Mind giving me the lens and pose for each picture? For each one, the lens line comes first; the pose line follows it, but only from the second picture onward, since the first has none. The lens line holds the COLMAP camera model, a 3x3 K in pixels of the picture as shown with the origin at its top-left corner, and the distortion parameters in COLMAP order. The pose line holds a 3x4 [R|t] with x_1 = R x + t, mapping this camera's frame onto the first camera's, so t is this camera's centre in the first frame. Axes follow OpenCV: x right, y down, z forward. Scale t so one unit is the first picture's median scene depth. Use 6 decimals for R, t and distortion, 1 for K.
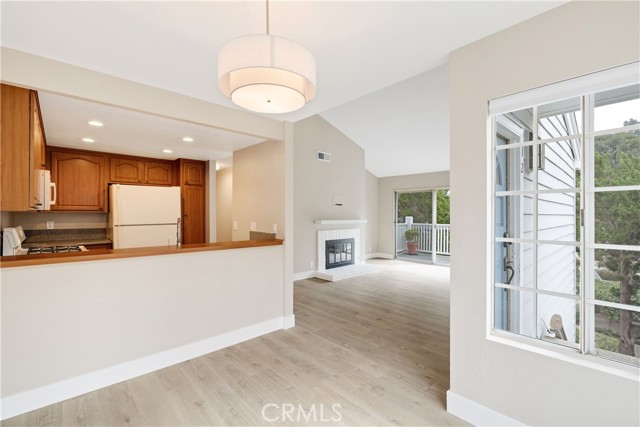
lens RADIAL K [[283.5, 0, 314.1], [0, 283.5, 217.5], [0, 0, 1]] dist [-0.014438, -0.000756]
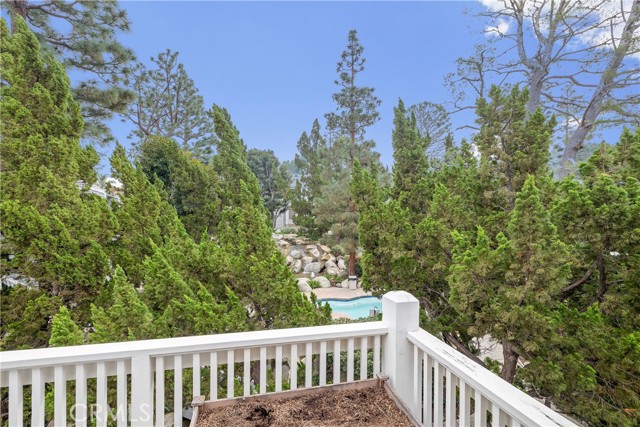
lens RADIAL K [[274.2, 0, 309.3], [0, 274.2, 221.6], [0, 0, 1]] dist [0.001882, 0.000179]
pose [[0.452967, -0.008276, 0.891489, 0.505641], [-0.000535, 0.999954, 0.009555, -0.073118], [-0.891527, -0.004805, 0.452941, 1.050392]]
